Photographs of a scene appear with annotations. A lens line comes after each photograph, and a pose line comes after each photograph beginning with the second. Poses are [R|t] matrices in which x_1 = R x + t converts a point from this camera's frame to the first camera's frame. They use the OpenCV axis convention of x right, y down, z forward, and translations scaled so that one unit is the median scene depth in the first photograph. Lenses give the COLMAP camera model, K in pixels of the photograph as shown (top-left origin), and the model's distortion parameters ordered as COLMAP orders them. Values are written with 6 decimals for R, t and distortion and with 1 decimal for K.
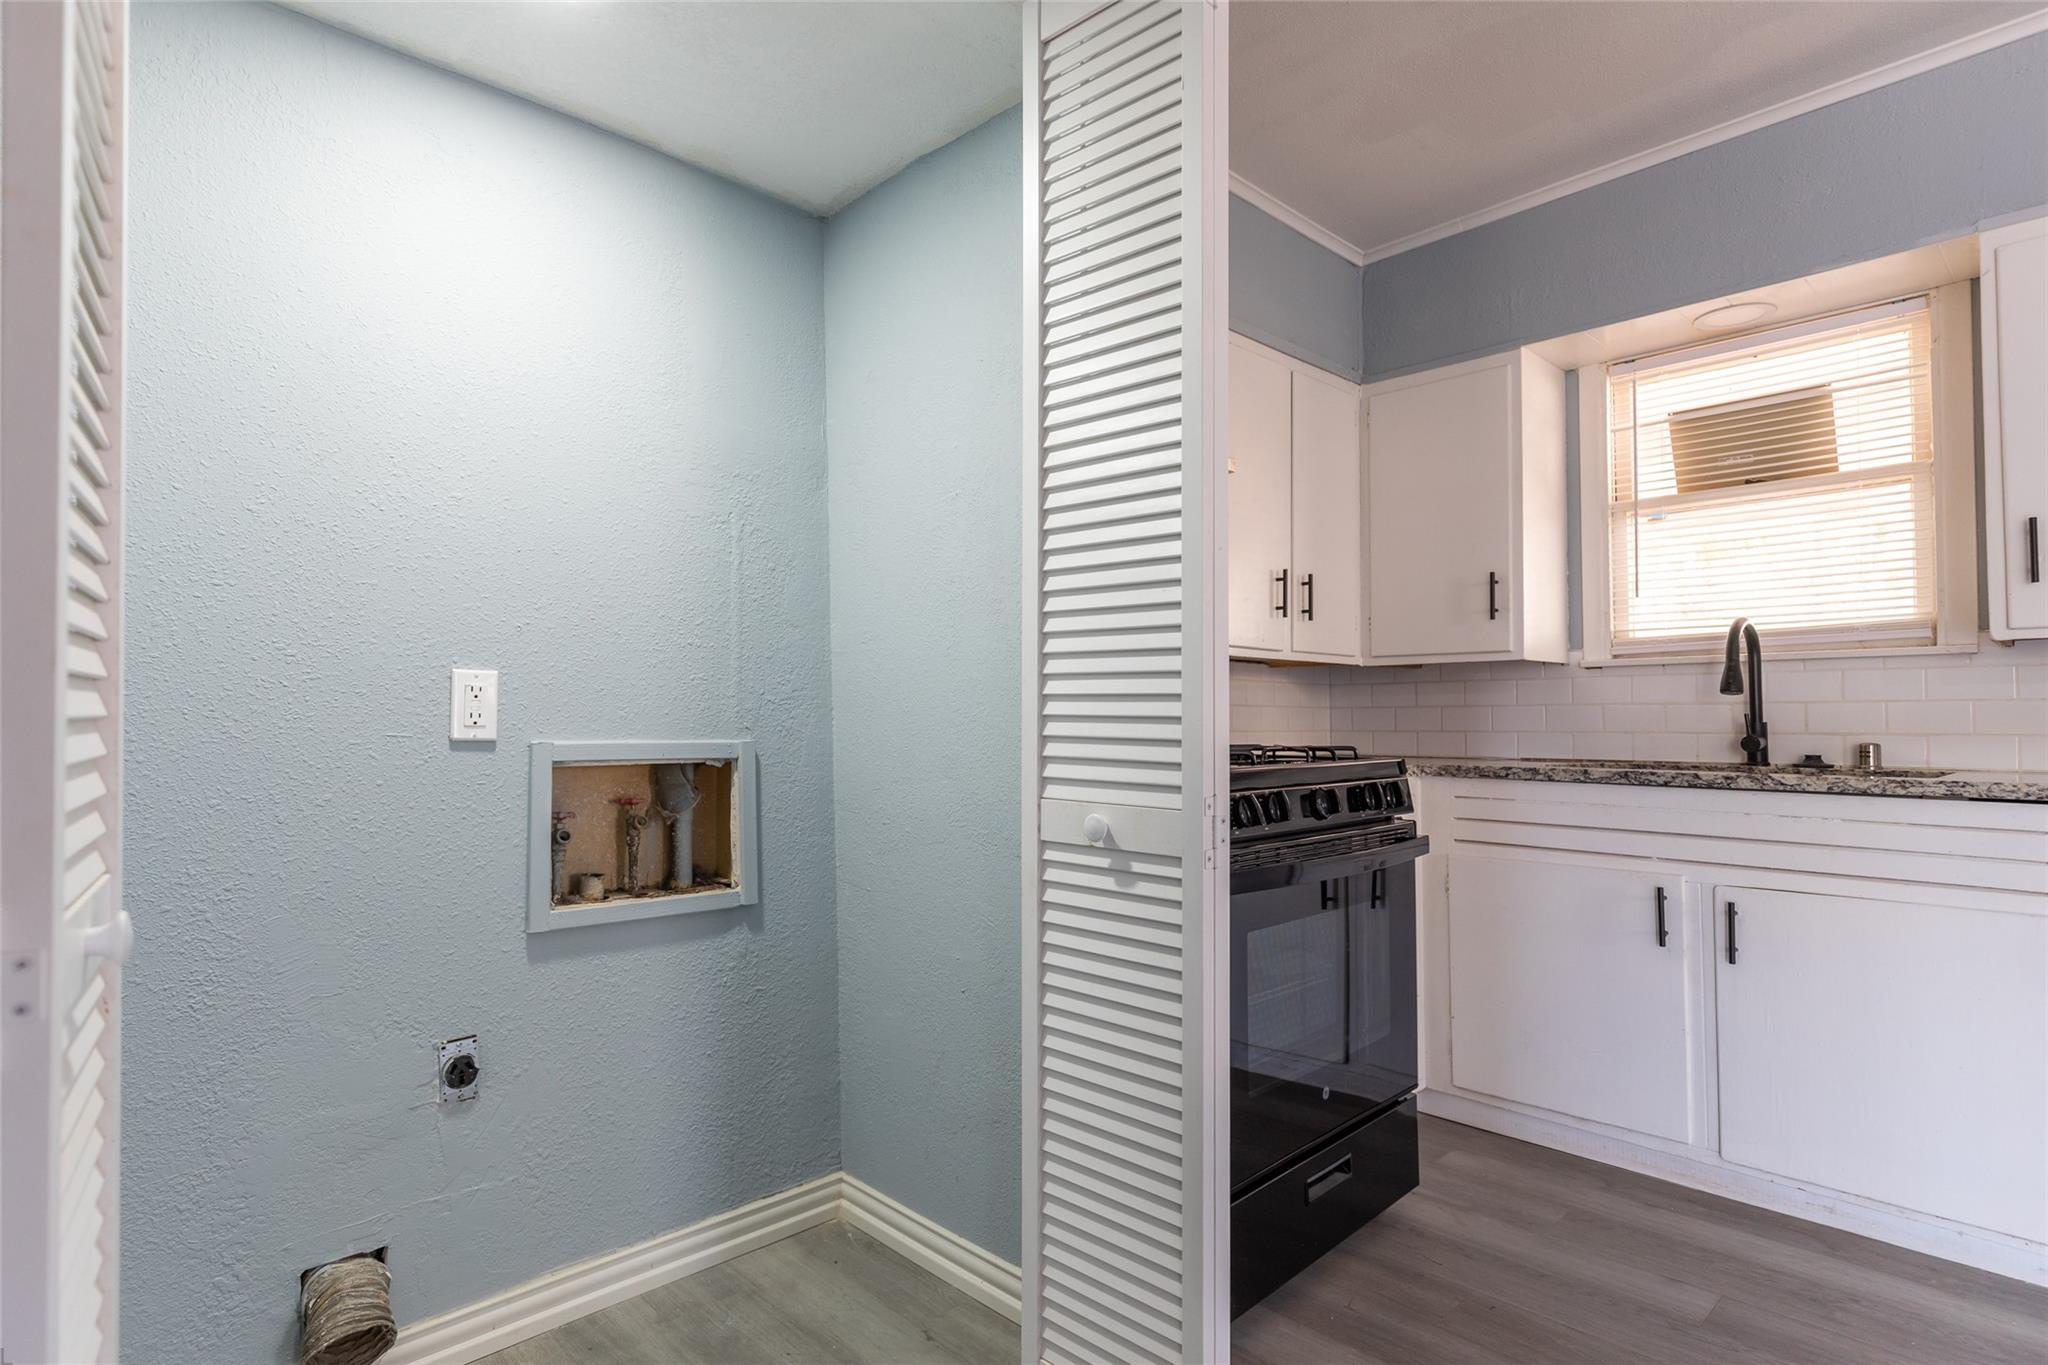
lens RADIAL K [[1046.0, 0, 1019.1], [0, 1046.0, 699.2], [0, 0, 1]] dist [-0.000448, -0.000534]
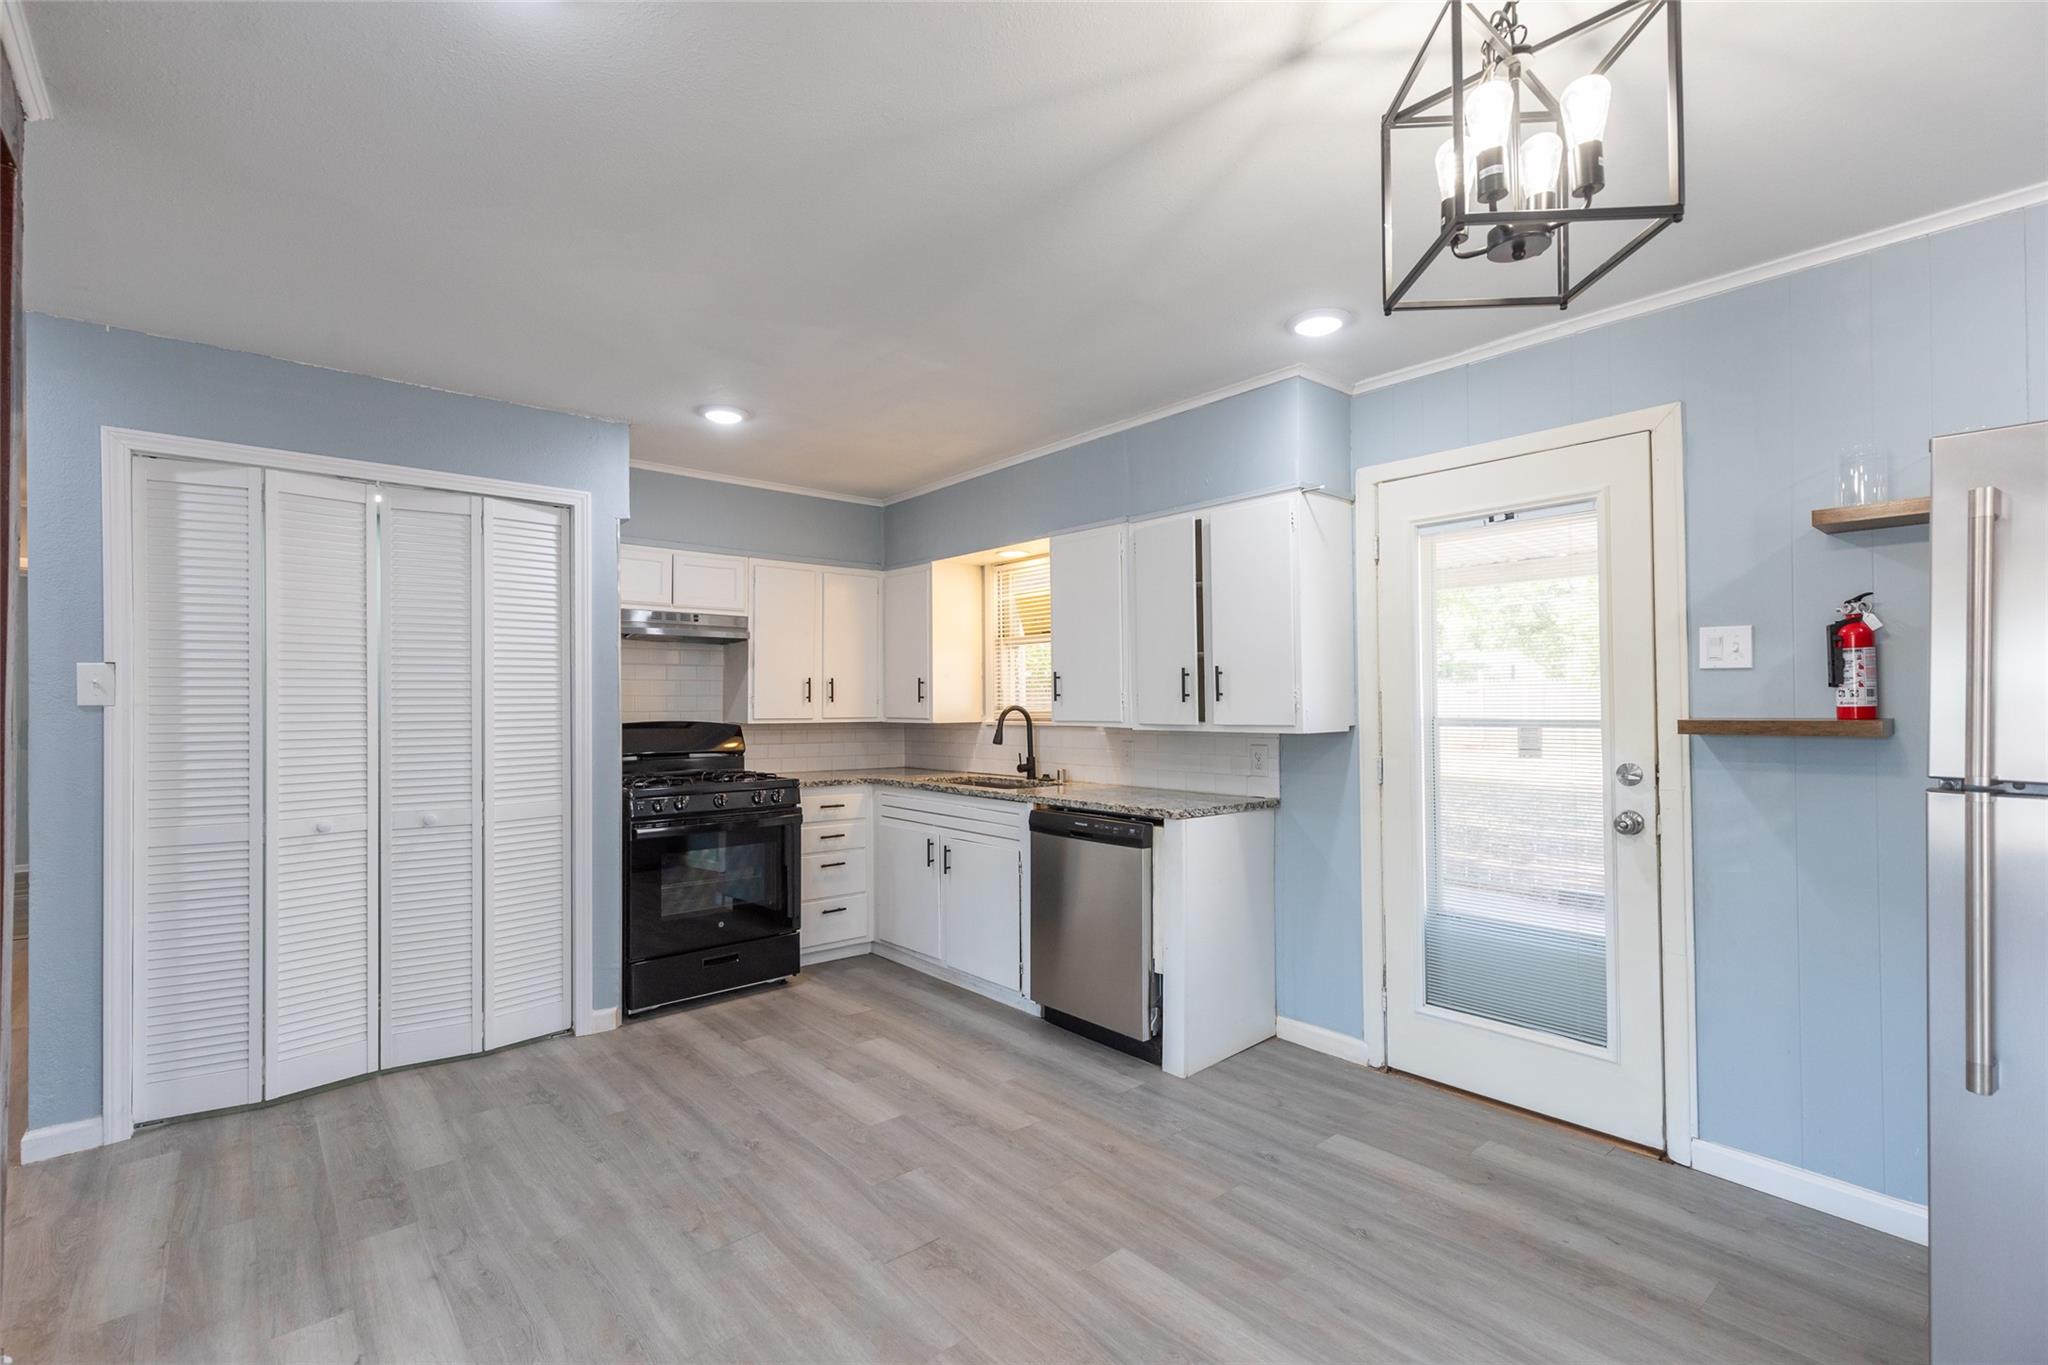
lens RADIAL K [[989.3, 0, 1073.6], [0, 989.3, 689.8], [0, 0, 1]] dist [0.015487, -0.006710]
pose [[0.998229, -0.001812, -0.059459, 1.097465], [0.002345, 0.999958, 0.008896, -0.149039], [0.059440, -0.009020, 0.998191, -1.053936]]
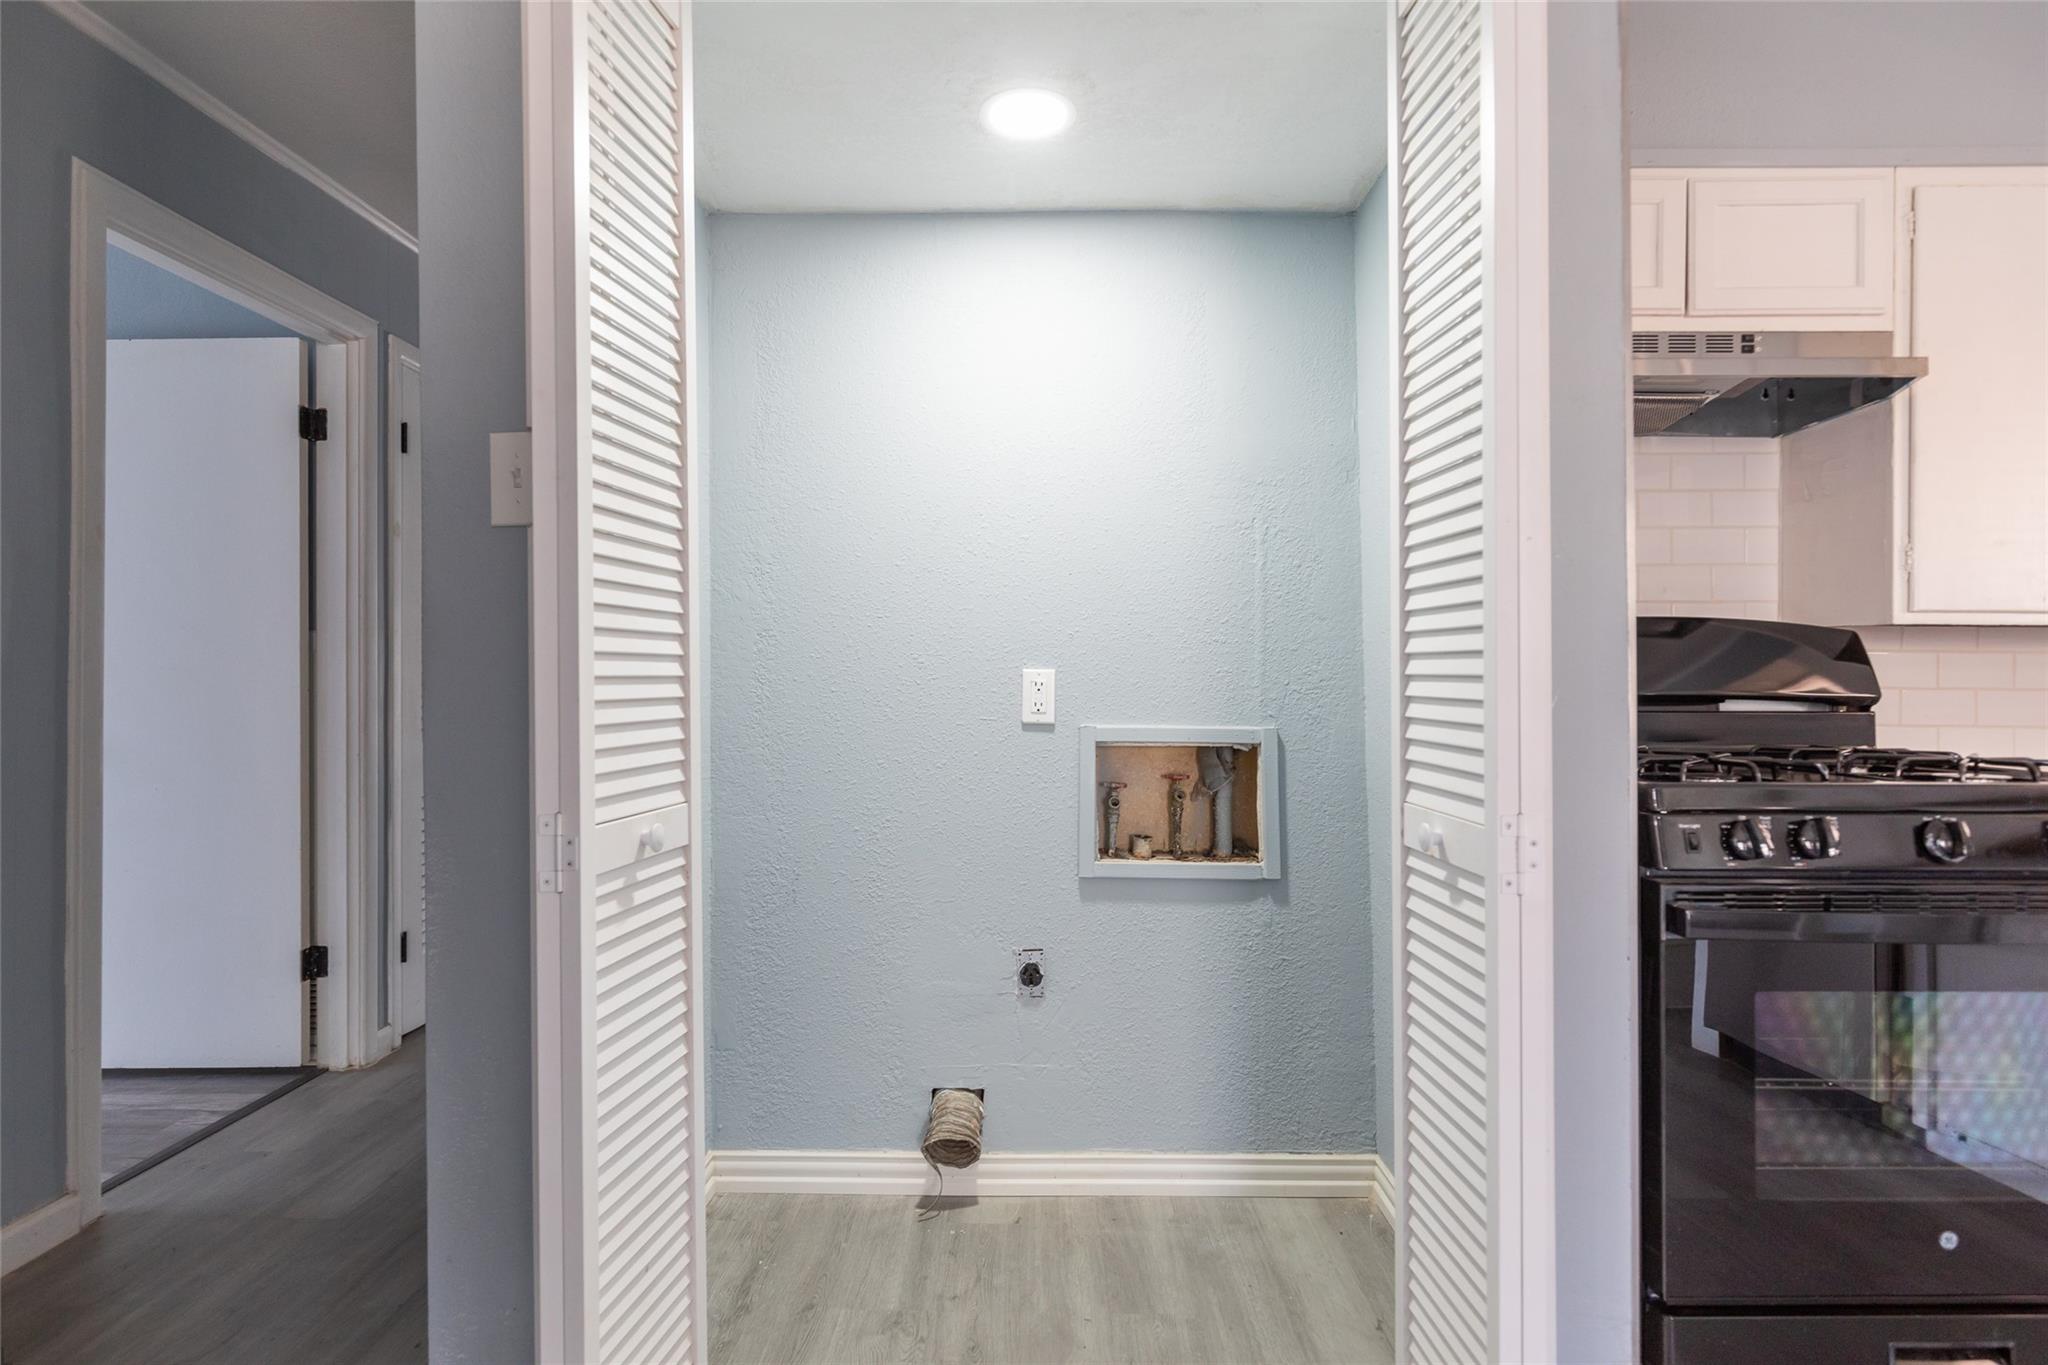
lens RADIAL K [[1083.5, 0, 1028.4], [0, 1083.5, 686.6], [0, 0, 1]] dist [-0.001168, 0.000385]
pose [[0.712460, 0.003631, -0.701704, 0.327104], [0.011446, 0.999793, 0.016795, -0.023083], [0.701620, -0.019998, 0.712271, 0.025792]]
